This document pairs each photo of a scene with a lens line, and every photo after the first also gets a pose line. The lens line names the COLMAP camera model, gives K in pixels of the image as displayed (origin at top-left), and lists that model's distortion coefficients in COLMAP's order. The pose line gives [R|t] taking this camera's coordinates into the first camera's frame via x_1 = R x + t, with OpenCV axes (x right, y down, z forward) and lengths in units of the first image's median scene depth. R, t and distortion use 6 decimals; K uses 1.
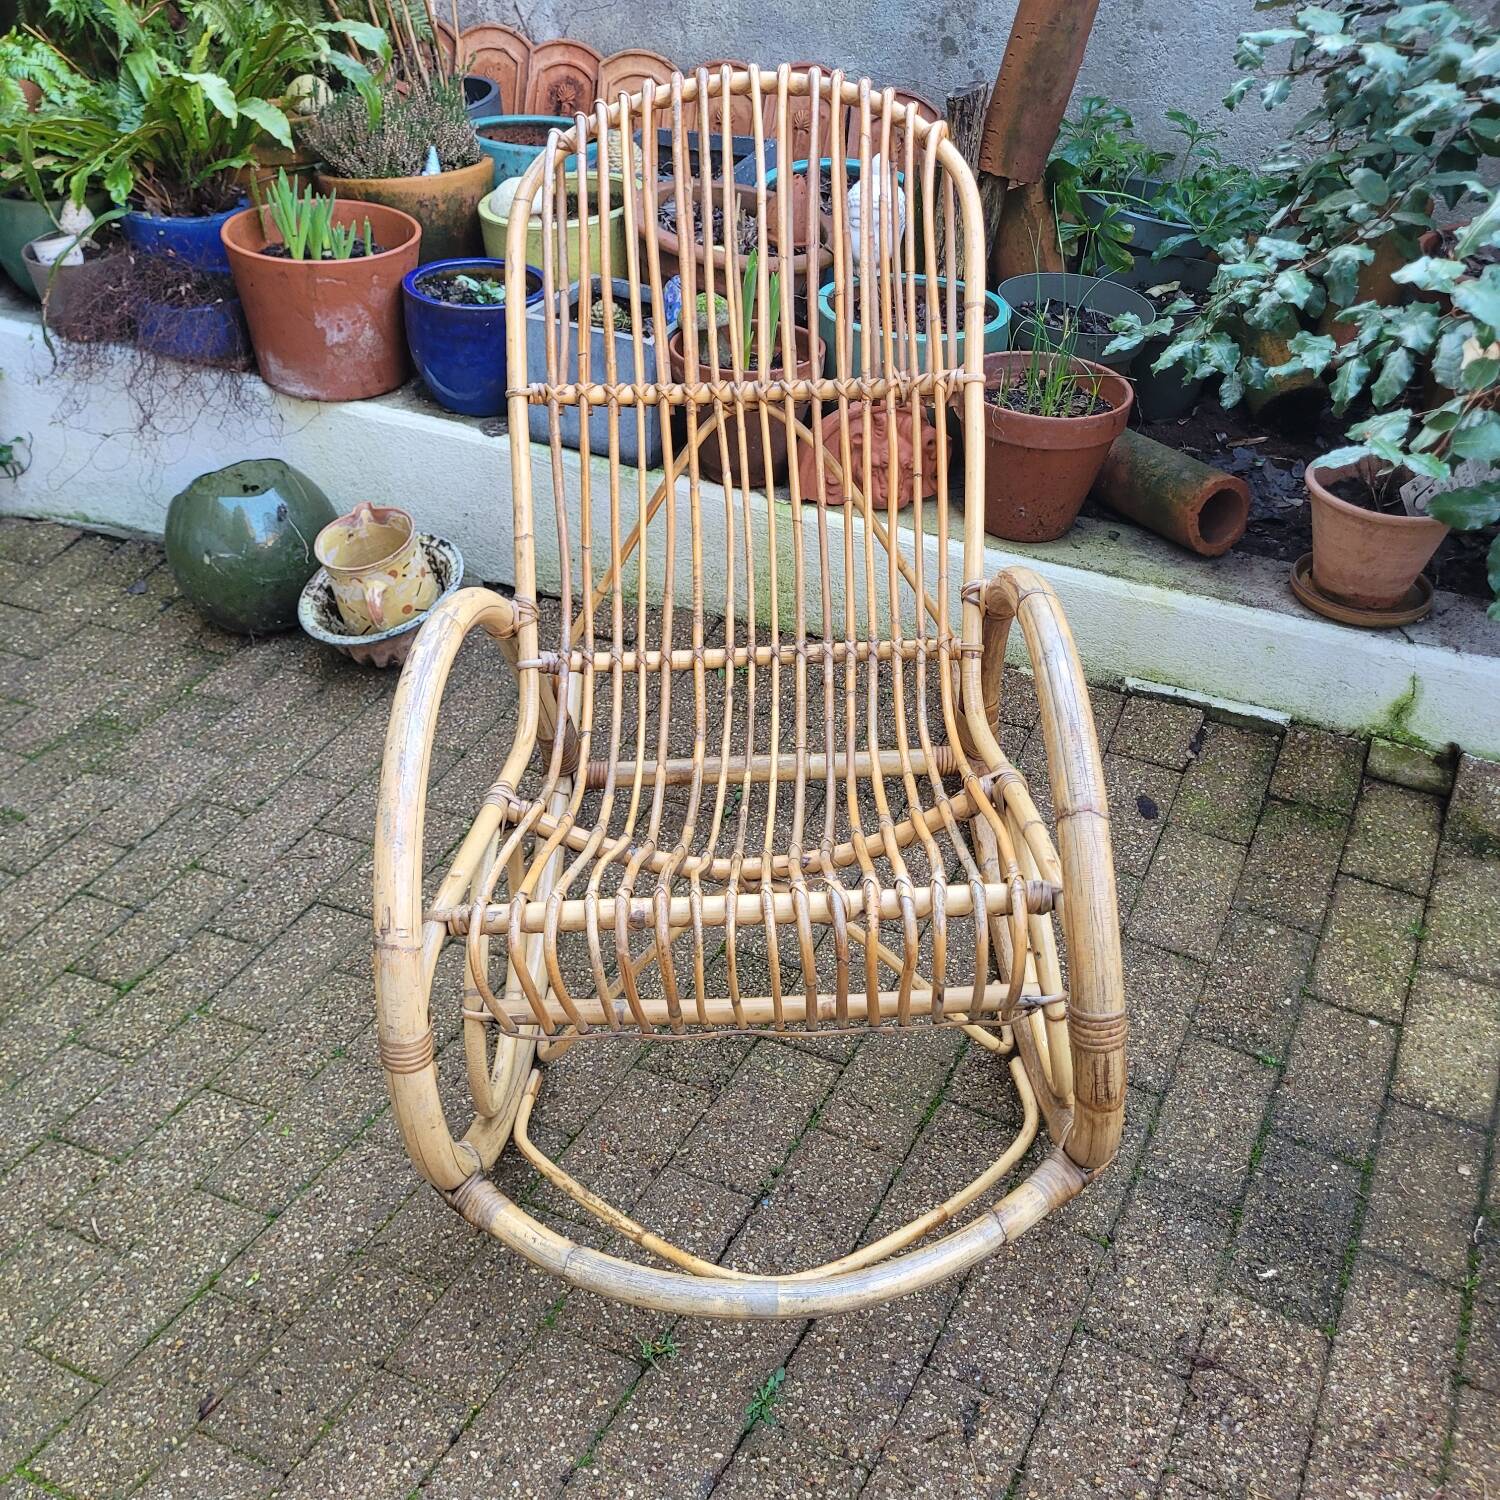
lens RADIAL K [[1503.2, 0, 736.6], [0, 1503.2, 745.5], [0, 0, 1]] dist [0.048629, -0.043326]
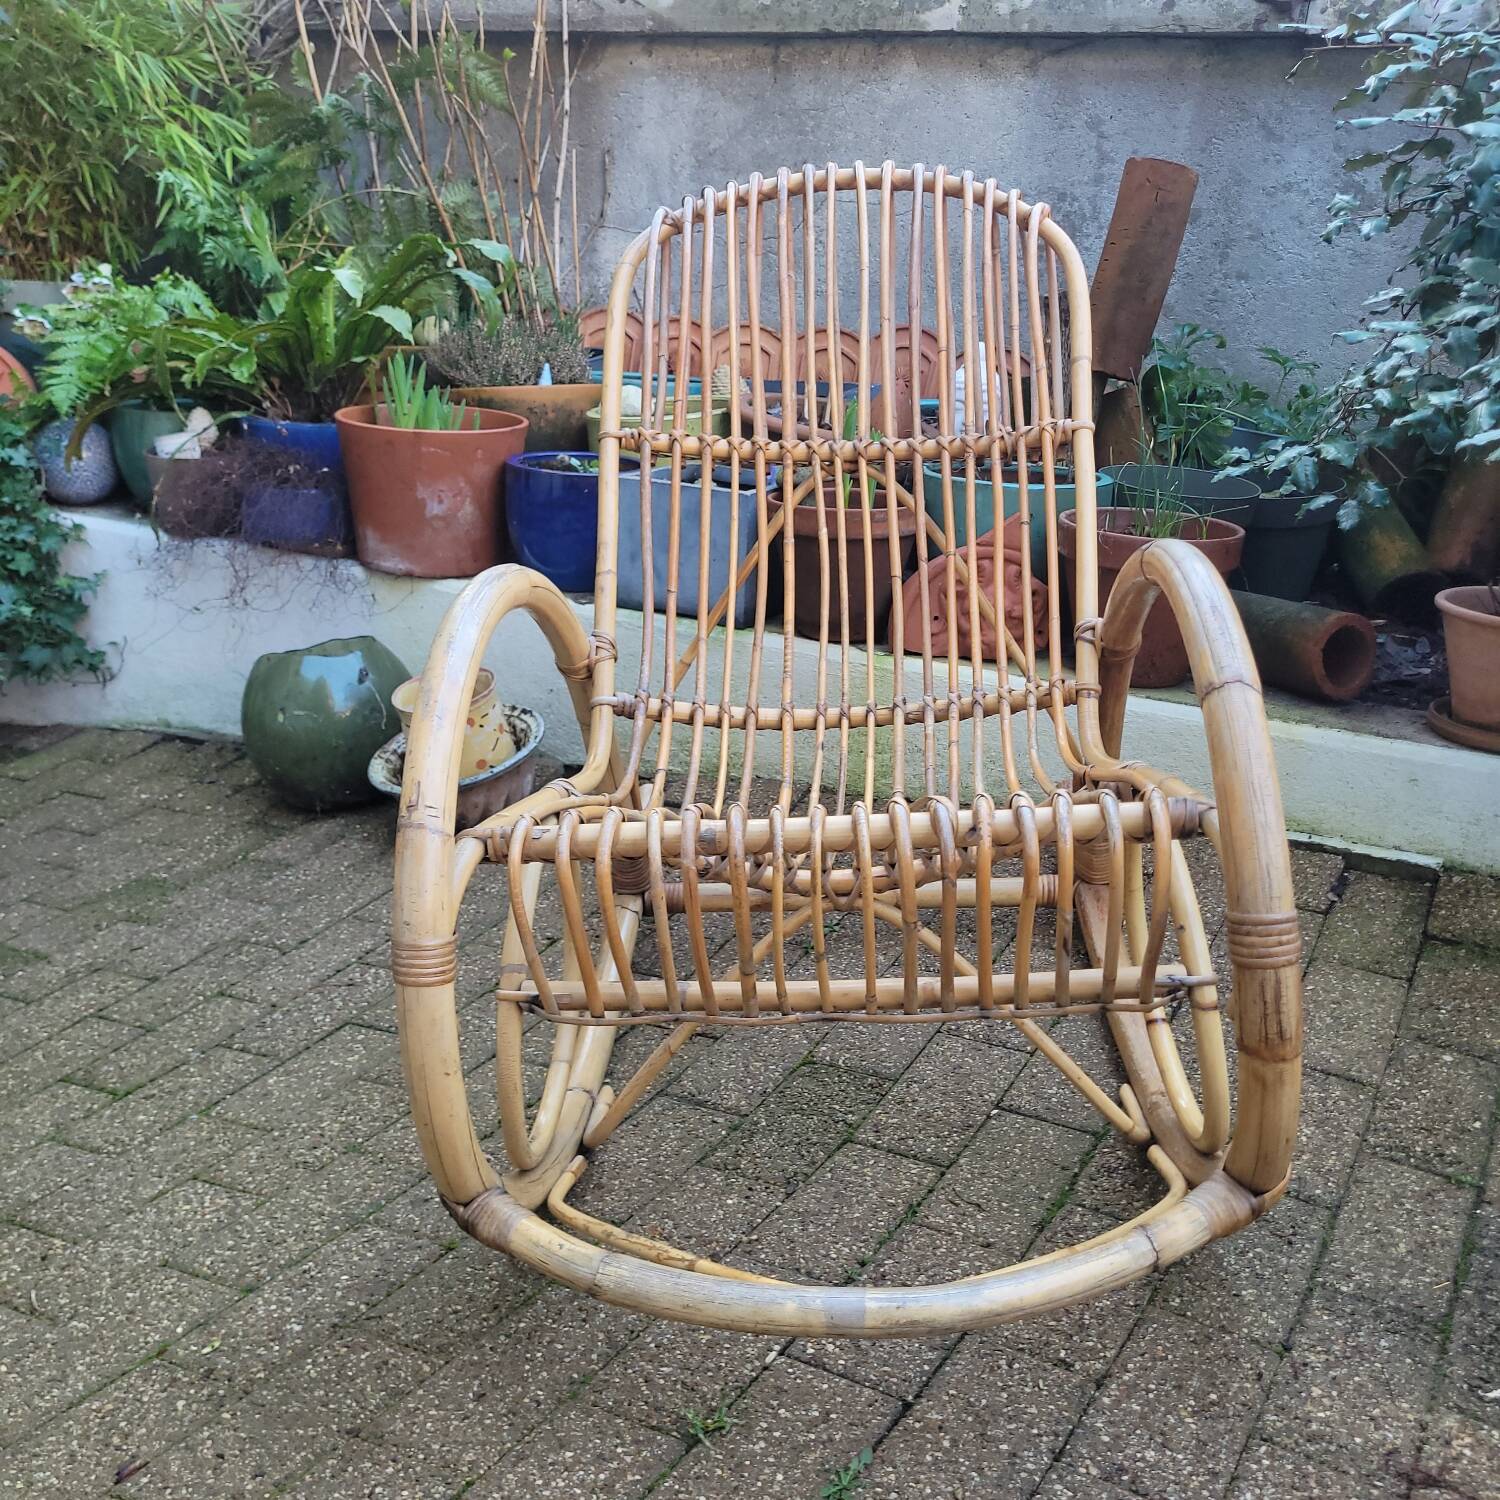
lens RADIAL K [[1513.9, 0, 771.6], [0, 1513.9, 747.9], [0, 0, 1]] dist [0.044753, -0.036328]
pose [[0.998946, 0.023407, -0.039482, 0.002284], [-0.033610, 0.958849, -0.281922, 0.226941], [0.031258, 0.282952, 0.958625, 0.120339]]
